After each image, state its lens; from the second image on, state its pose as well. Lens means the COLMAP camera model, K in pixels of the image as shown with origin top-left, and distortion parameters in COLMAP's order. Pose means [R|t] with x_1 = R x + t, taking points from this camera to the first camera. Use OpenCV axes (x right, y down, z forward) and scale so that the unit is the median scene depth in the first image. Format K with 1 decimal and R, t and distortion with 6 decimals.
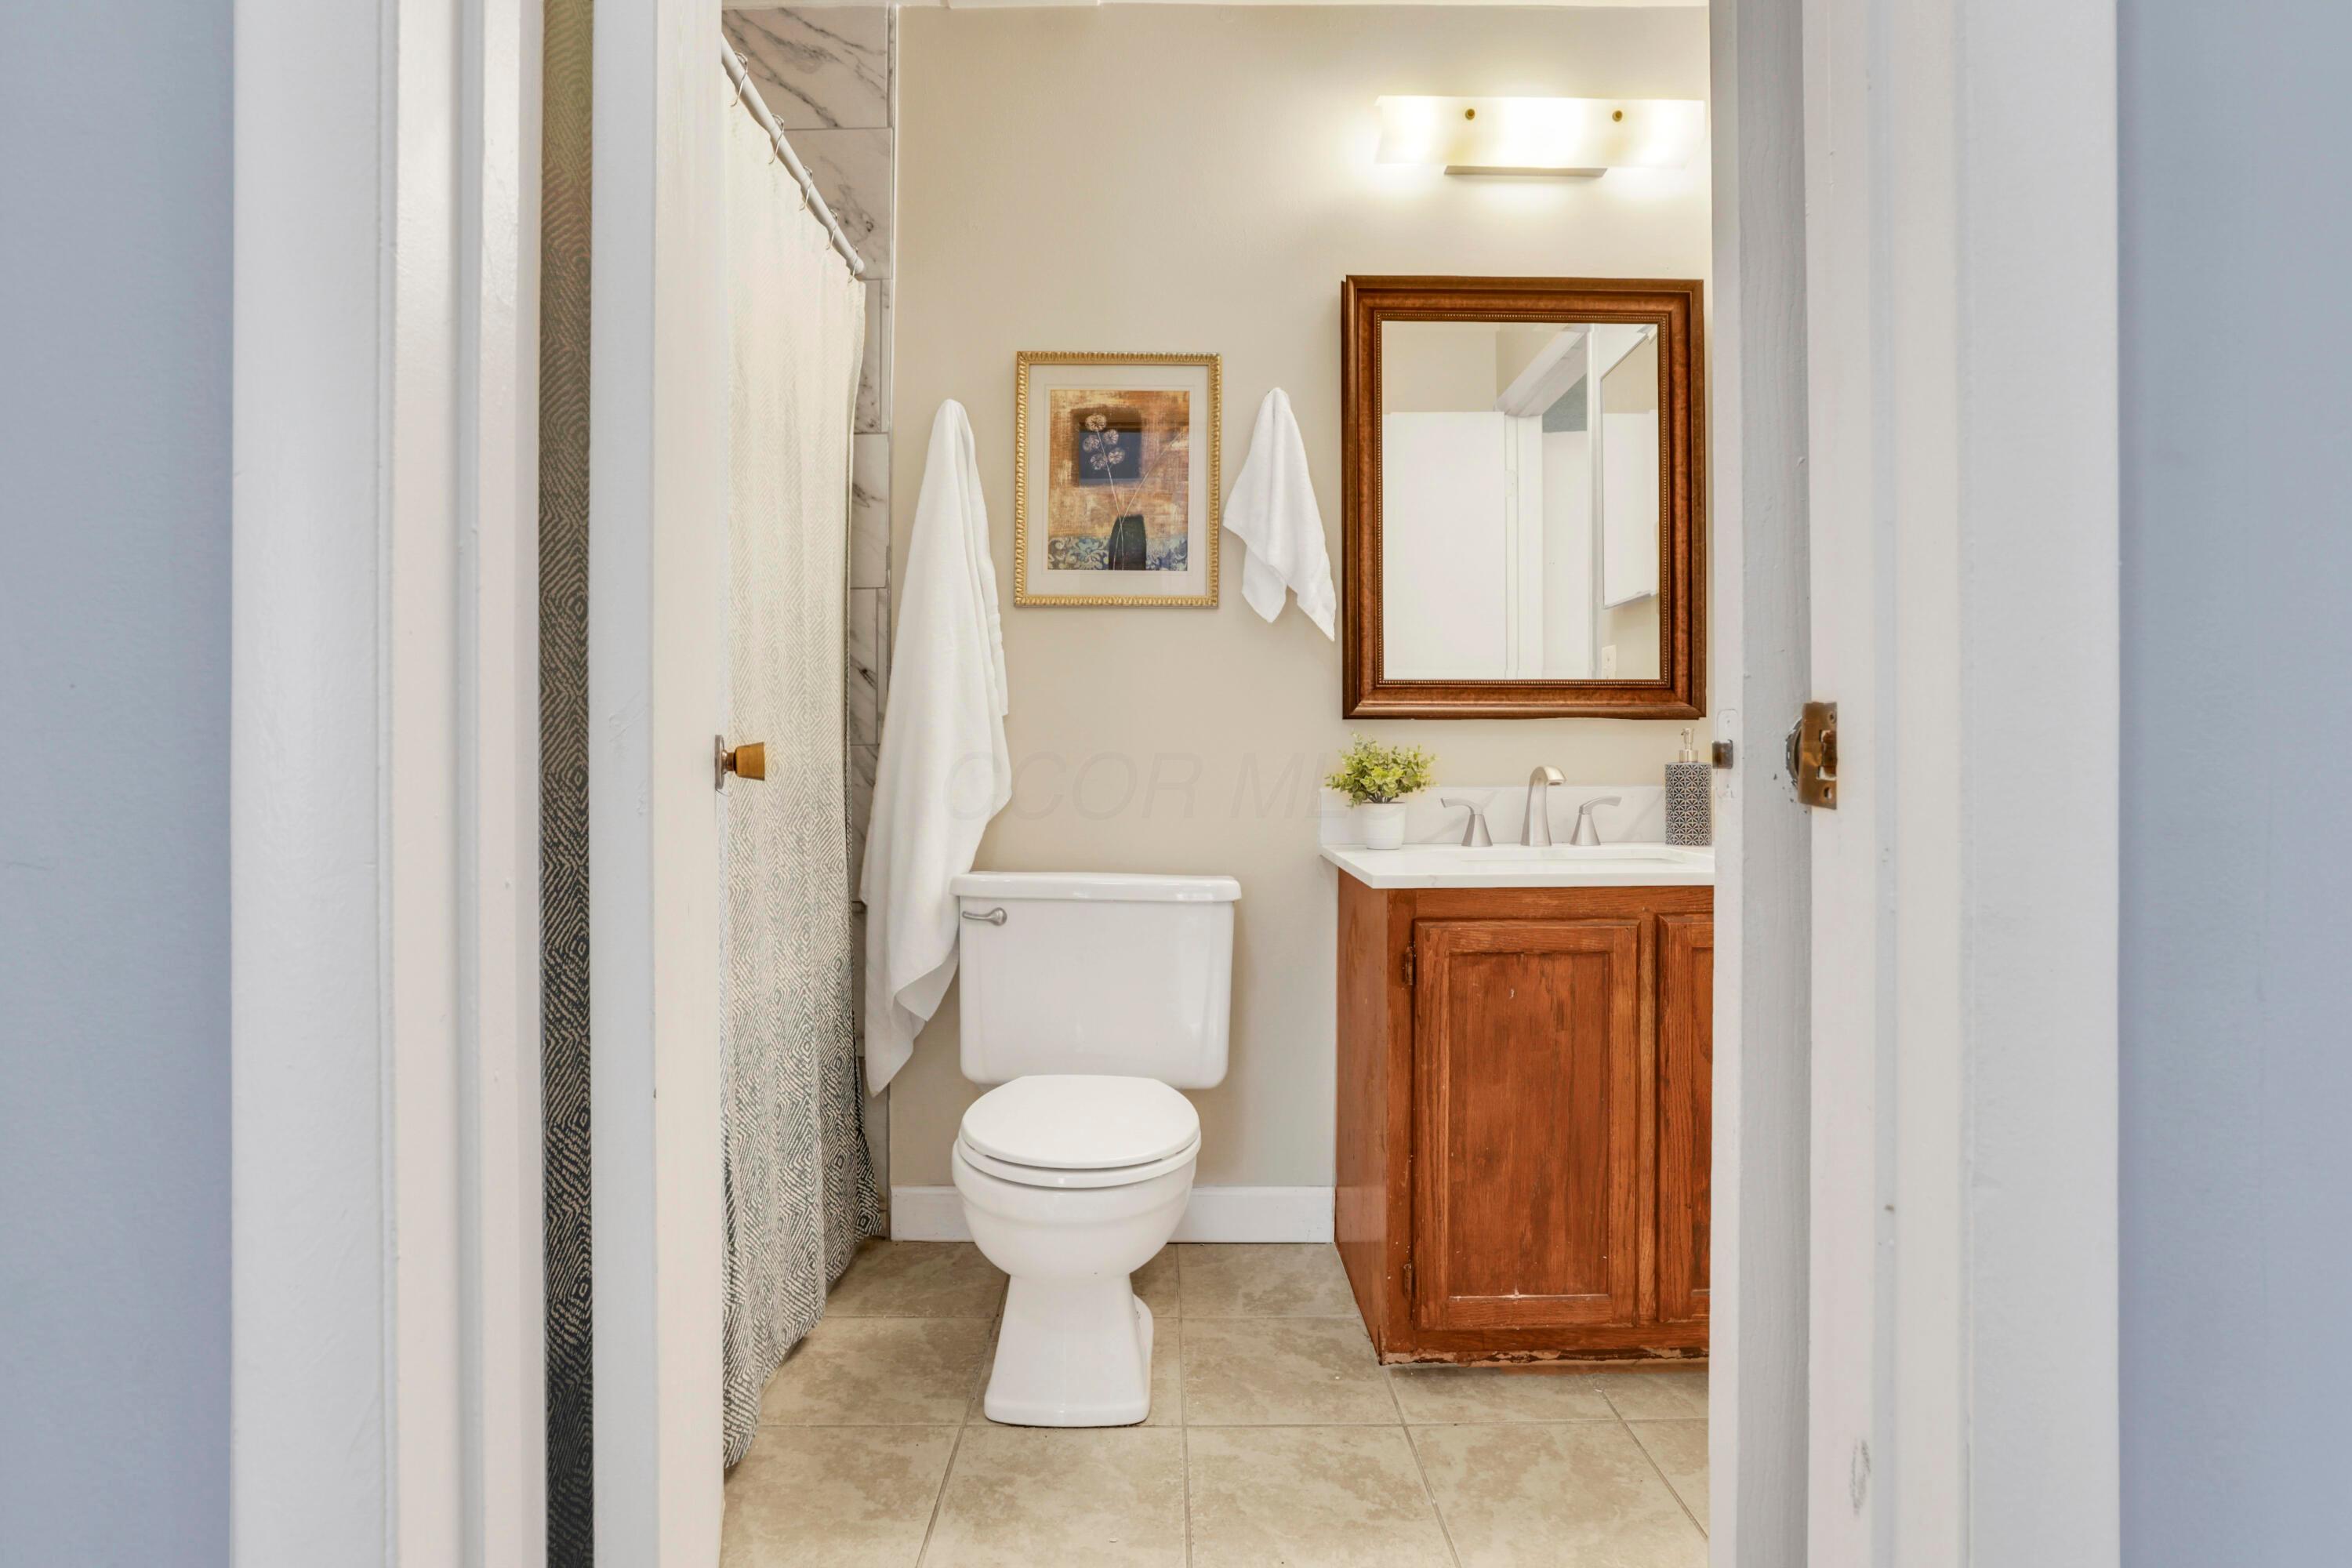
lens RADIAL K [[1057.6, 0, 1176.0], [0, 1057.6, 771.0], [0, 0, 1]] dist [-0.016480, 0.000238]
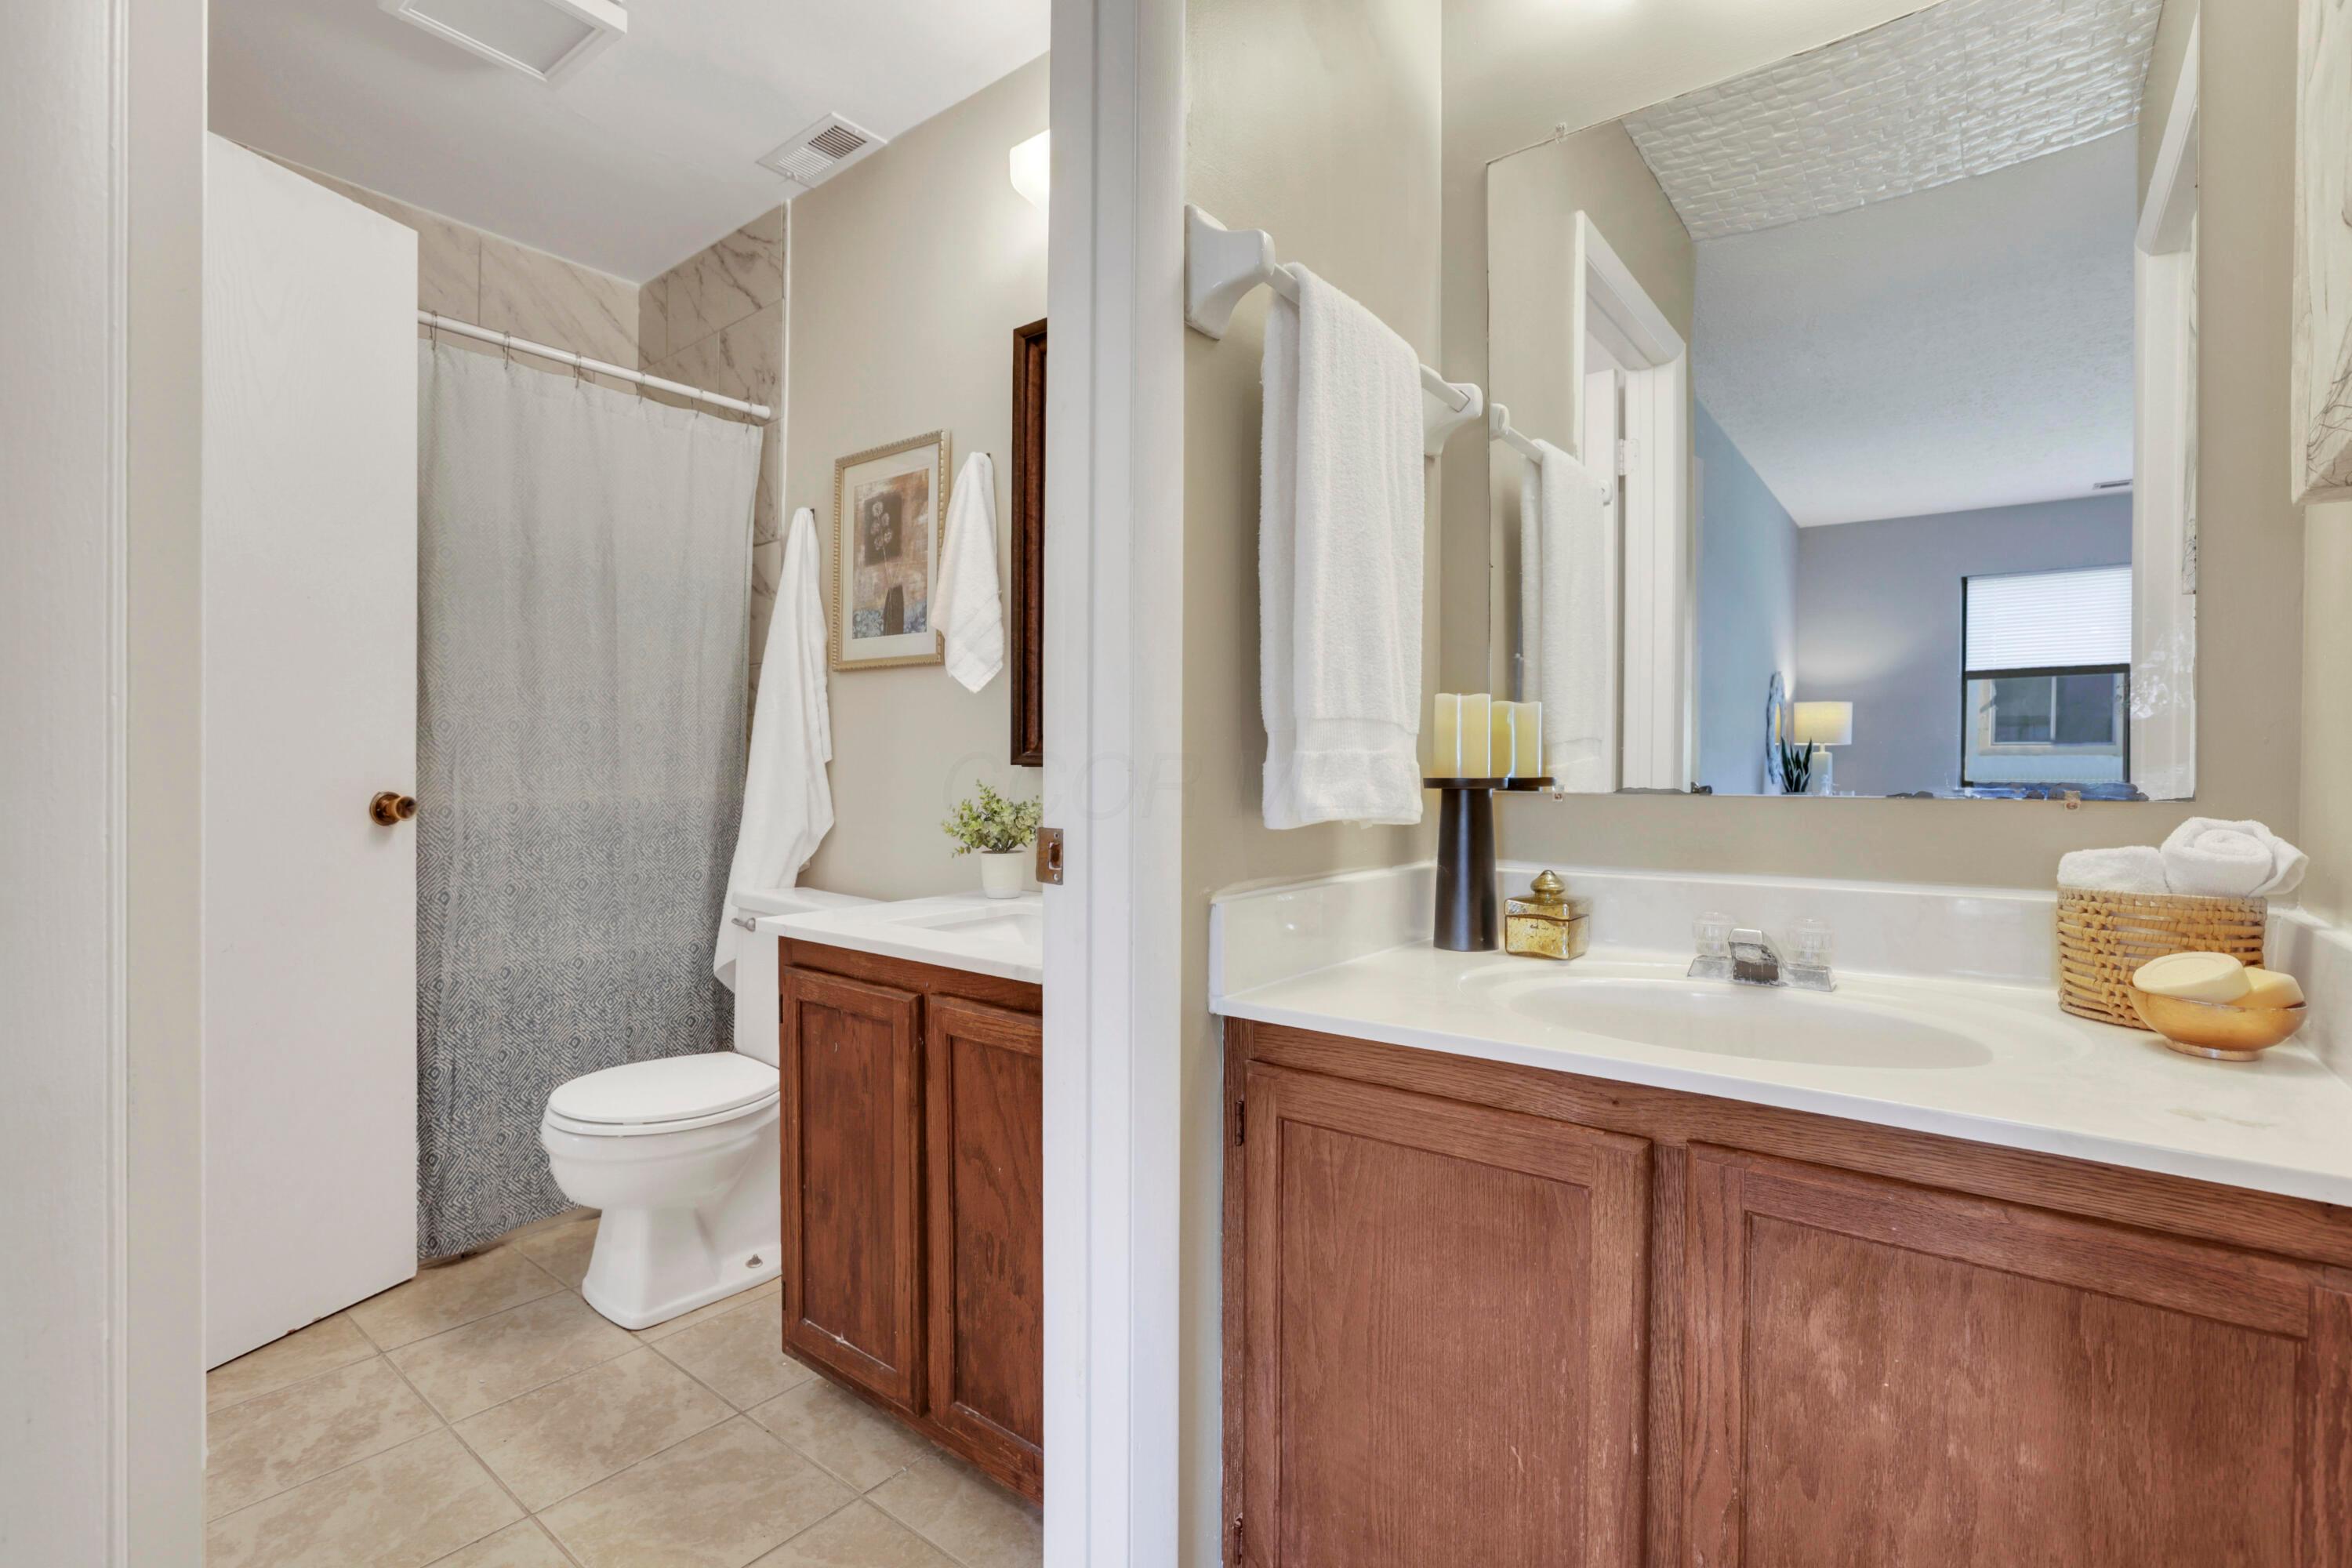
lens RADIAL K [[1057.6, 0, 1184.4], [0, 1057.6, 776.8], [0, 0, 1]] dist [-0.016480, 0.000238]
pose [[0.791247, 0.015422, -0.611303, 0.904505], [-0.011718, 0.999881, 0.010057, -0.051642], [0.611385, -0.000794, 0.791333, 0.289160]]
